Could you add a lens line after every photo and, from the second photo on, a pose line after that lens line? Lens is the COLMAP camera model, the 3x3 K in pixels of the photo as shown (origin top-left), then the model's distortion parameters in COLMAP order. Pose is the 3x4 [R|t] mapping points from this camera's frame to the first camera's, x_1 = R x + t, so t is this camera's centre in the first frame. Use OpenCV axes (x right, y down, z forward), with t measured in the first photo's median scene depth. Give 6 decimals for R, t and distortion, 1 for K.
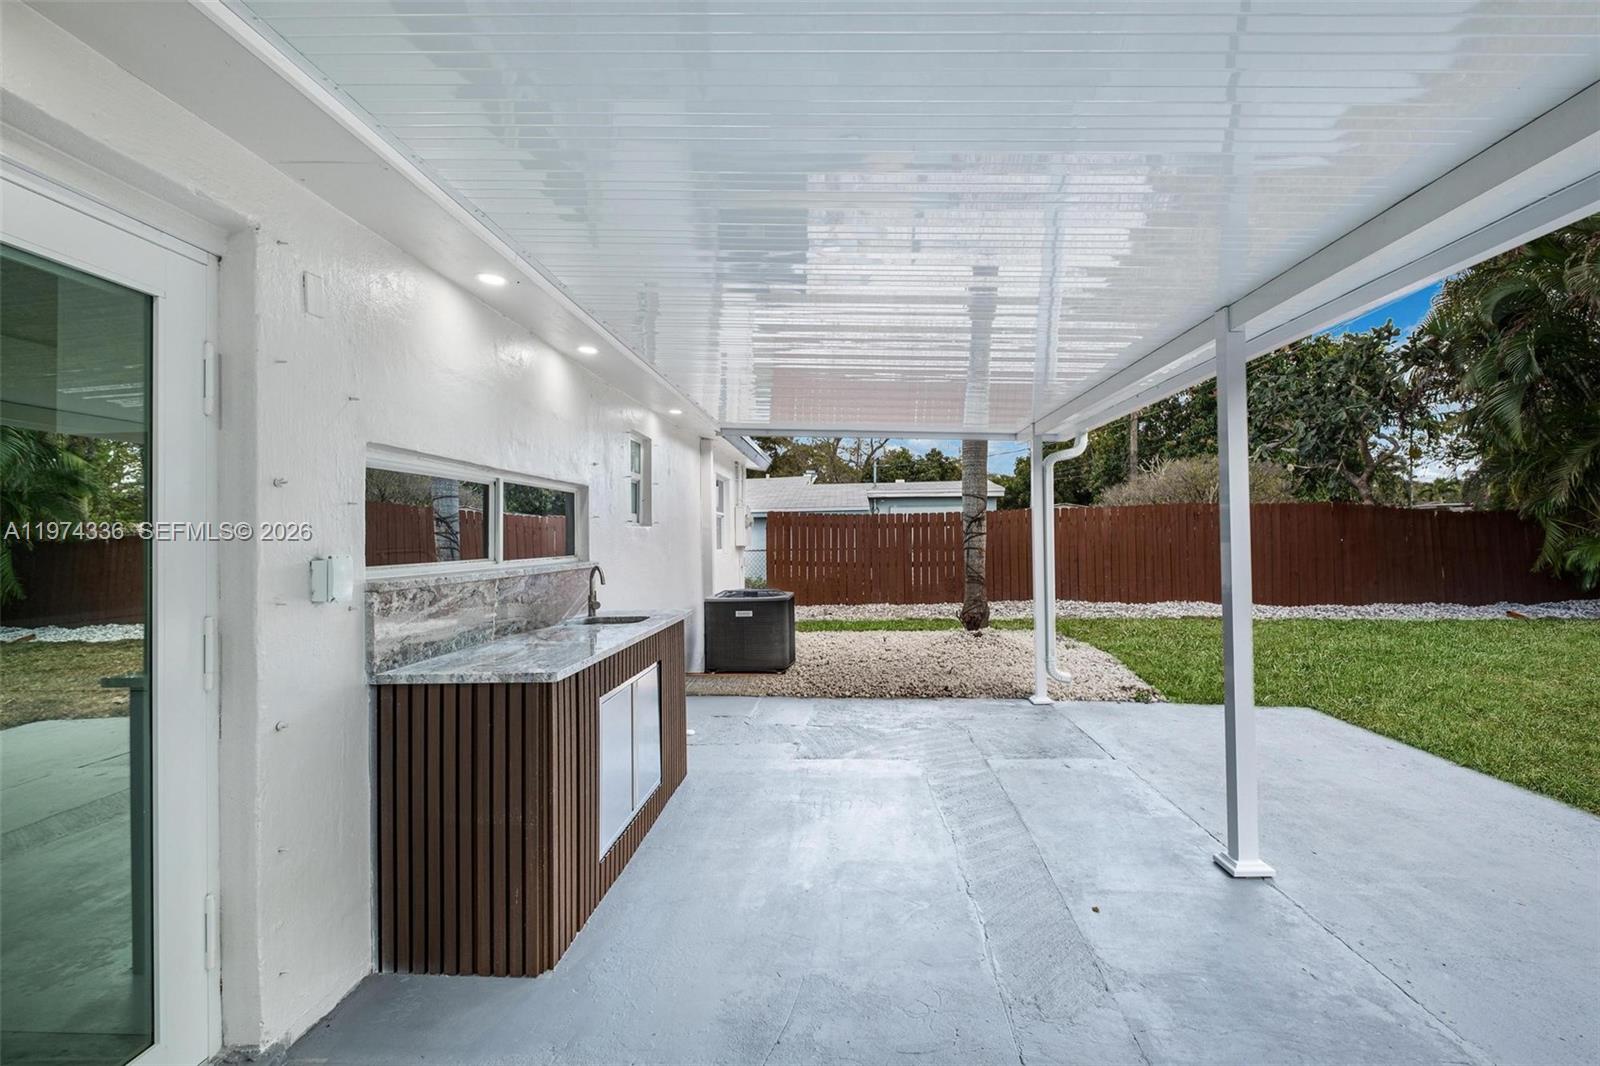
lens RADIAL K [[687.0, 0, 804.9], [0, 687.0, 527.3], [0, 0, 1]] dist [0.000095, -0.000135]
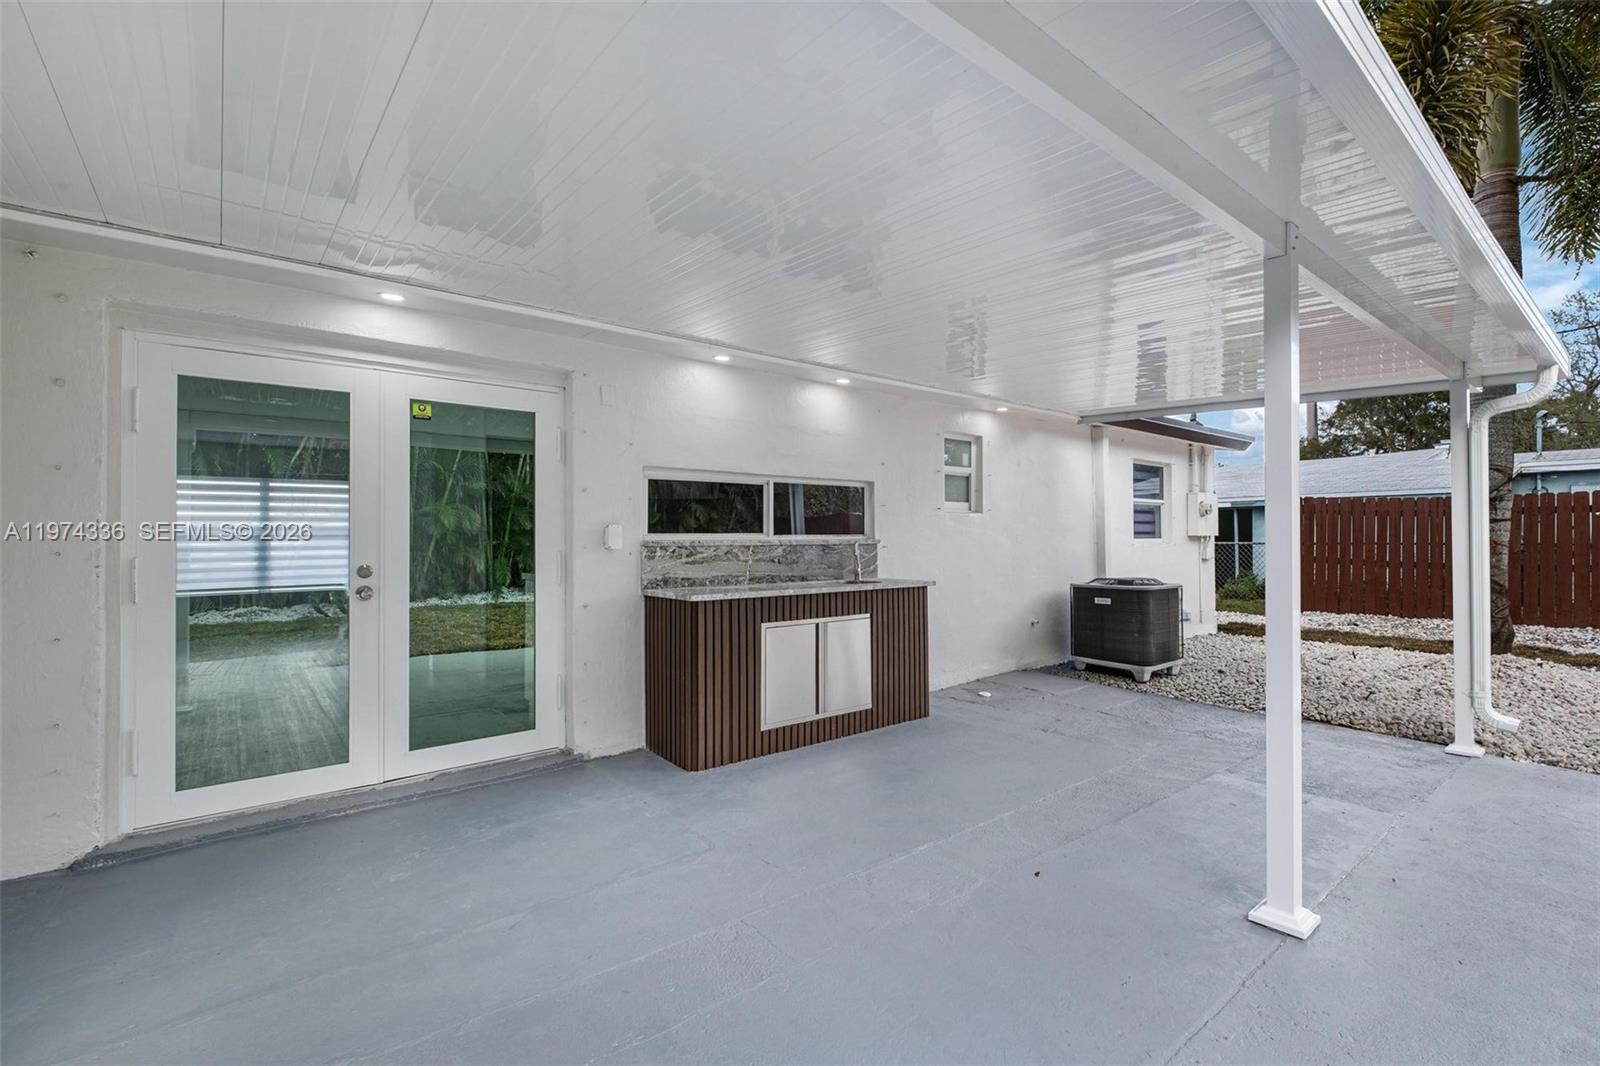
lens RADIAL K [[680.1, 0, 807.5], [0, 680.1, 528.4], [0, 0, 1]] dist [-0.015226, -0.000133]
pose [[0.684742, 0.007368, -0.728749, 0.813088], [0.002365, 0.999921, 0.012332, 0.019667], [0.728782, -0.010168, 0.684670, 0.047627]]
